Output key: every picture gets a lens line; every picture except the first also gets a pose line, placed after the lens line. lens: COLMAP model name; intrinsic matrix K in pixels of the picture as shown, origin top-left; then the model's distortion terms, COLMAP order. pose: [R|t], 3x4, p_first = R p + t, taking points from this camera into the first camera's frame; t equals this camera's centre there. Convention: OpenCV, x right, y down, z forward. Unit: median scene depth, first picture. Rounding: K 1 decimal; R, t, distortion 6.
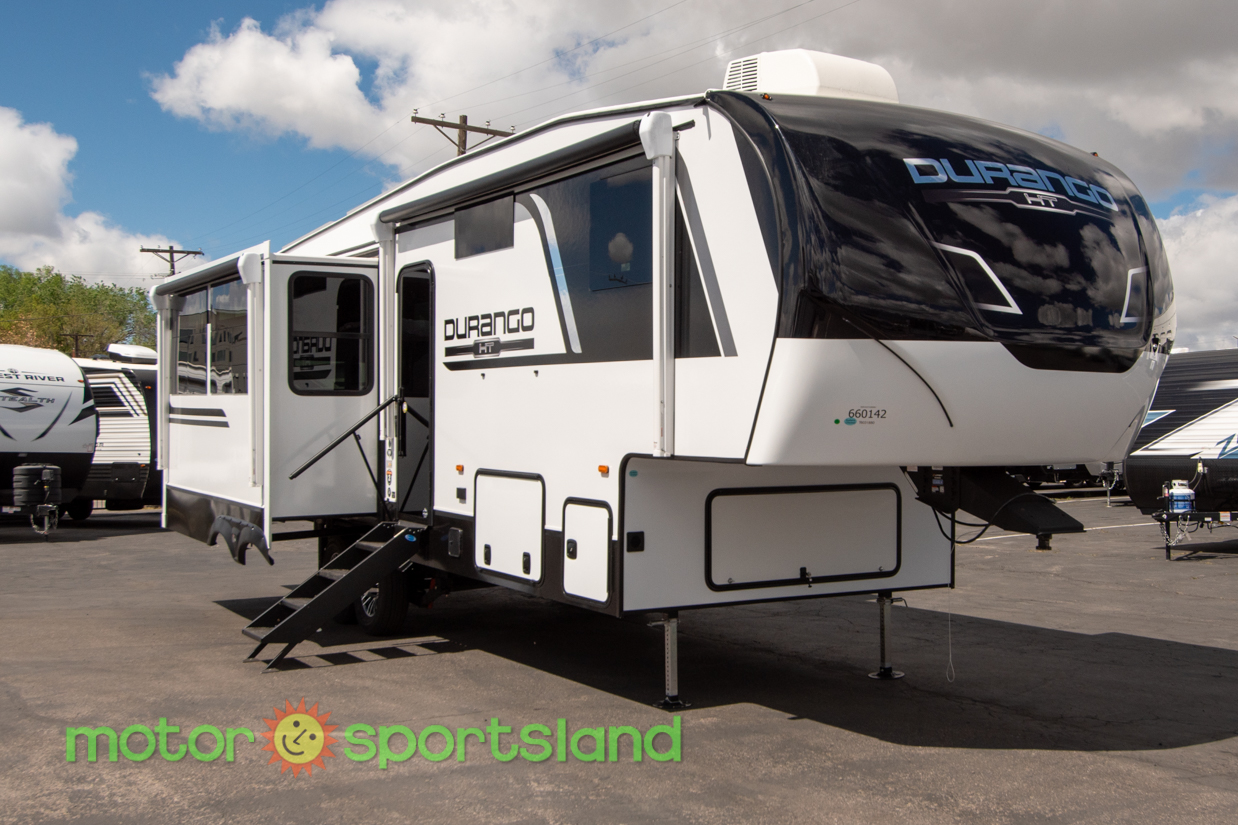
lens RADIAL K [[1353.4, 0, 718.5], [0, 1353.4, 413.0], [0, 0, 1]] dist [0.014933, 0.012276]
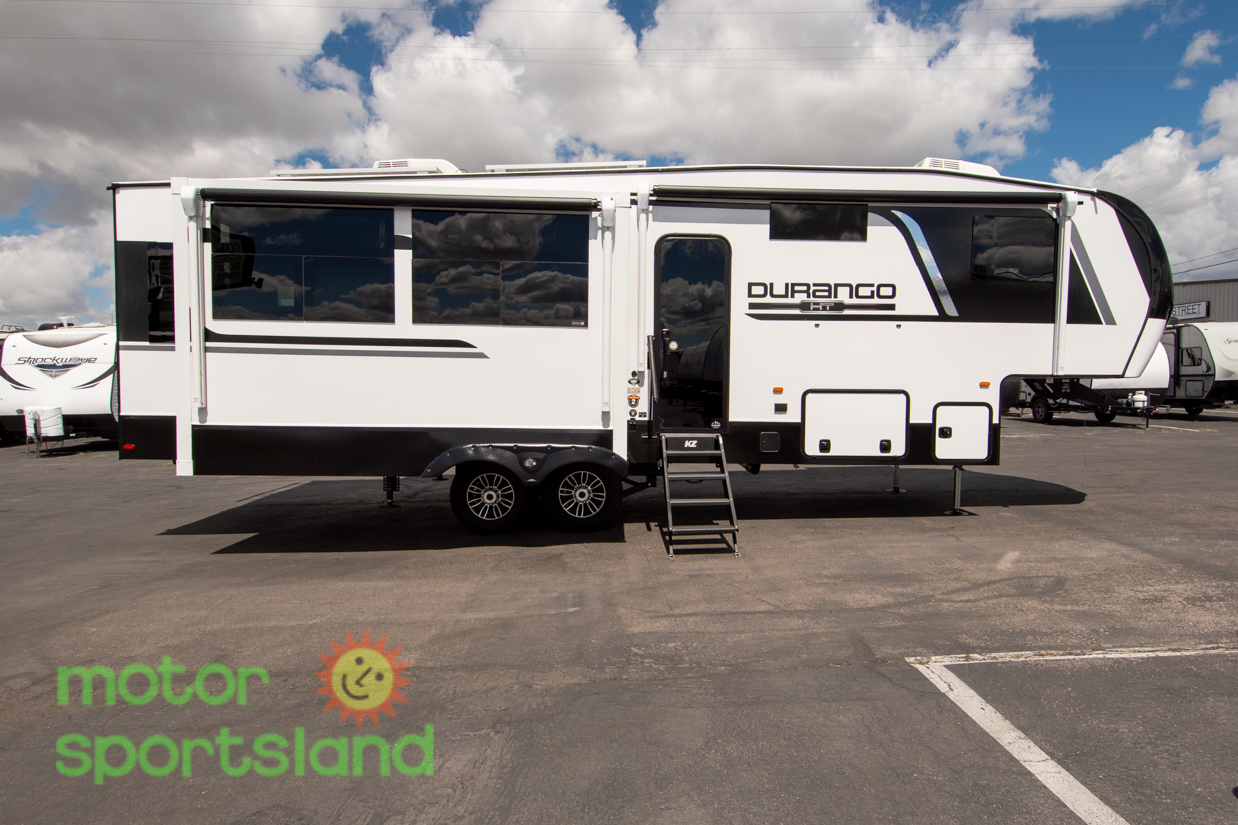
lens RADIAL K [[745.4, 0, 665.5], [0, 745.4, 428.0], [0, 0, 1]] dist [0.010486, -0.000673]
pose [[0.504302, -0.055409, 0.861748, -1.011893], [-0.004472, 0.997758, 0.066771, 0.031661], [-0.863516, -0.037526, 0.502924, 0.772466]]
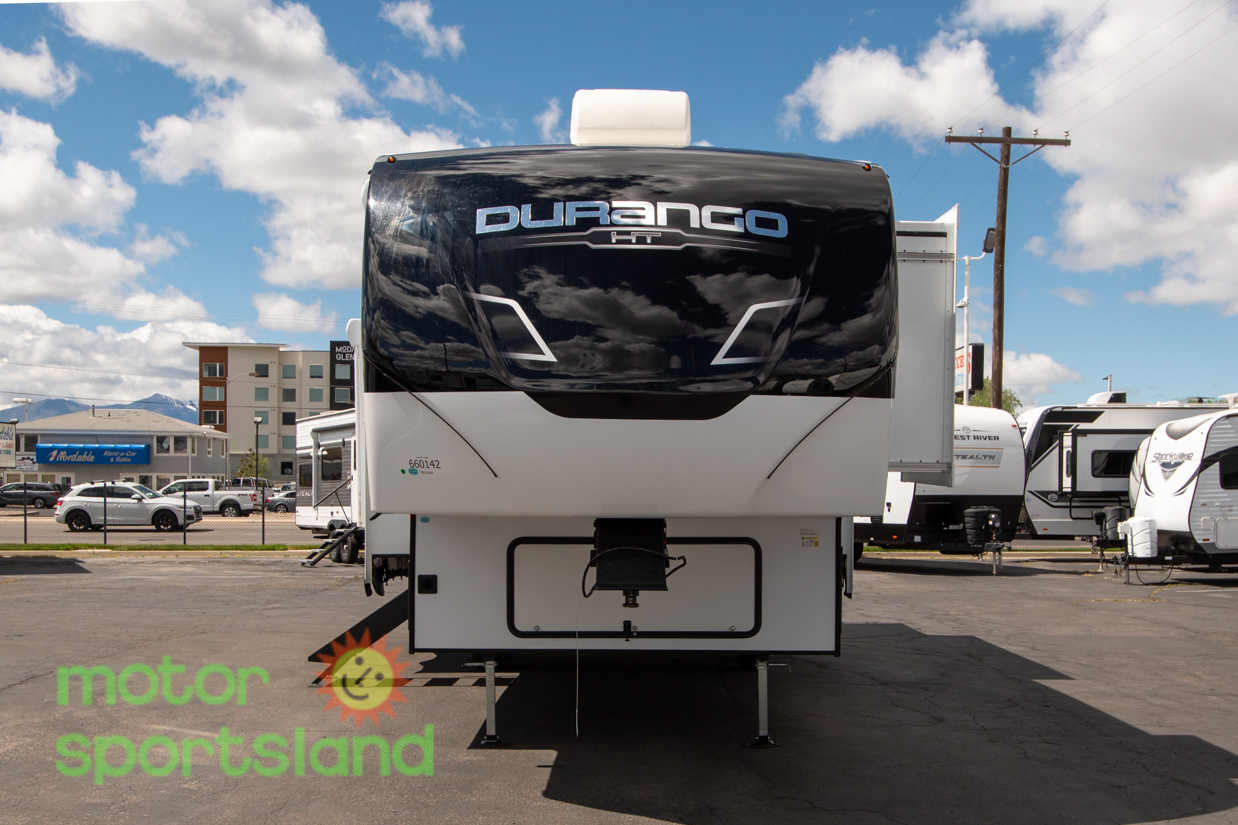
lens RADIAL K [[1492.7, 0, 620.4], [0, 1492.7, 514.2], [0, 0, 1]] dist [0.082569, 0.009045]
pose [[0.834419, 0.020446, -0.550752, 0.625901], [-0.000527, 0.999341, 0.036300, -0.001967], [0.551131, -0.029999, 0.833879, 0.094394]]
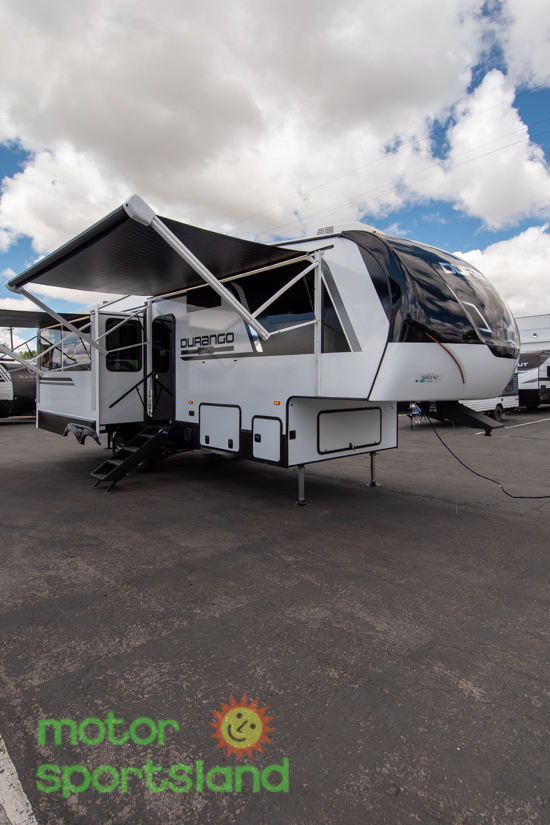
lens RADIAL K [[451.3, 0, 276.8], [0, 451.3, 383.9], [0, 0, 1]] dist [0.021341, -0.000152]
pose [[0.987713, -0.006529, 0.156142, -0.180615], [0.005024, 0.999937, 0.010030, 0.001852], [-0.156197, -0.009123, 0.987684, 0.228826]]
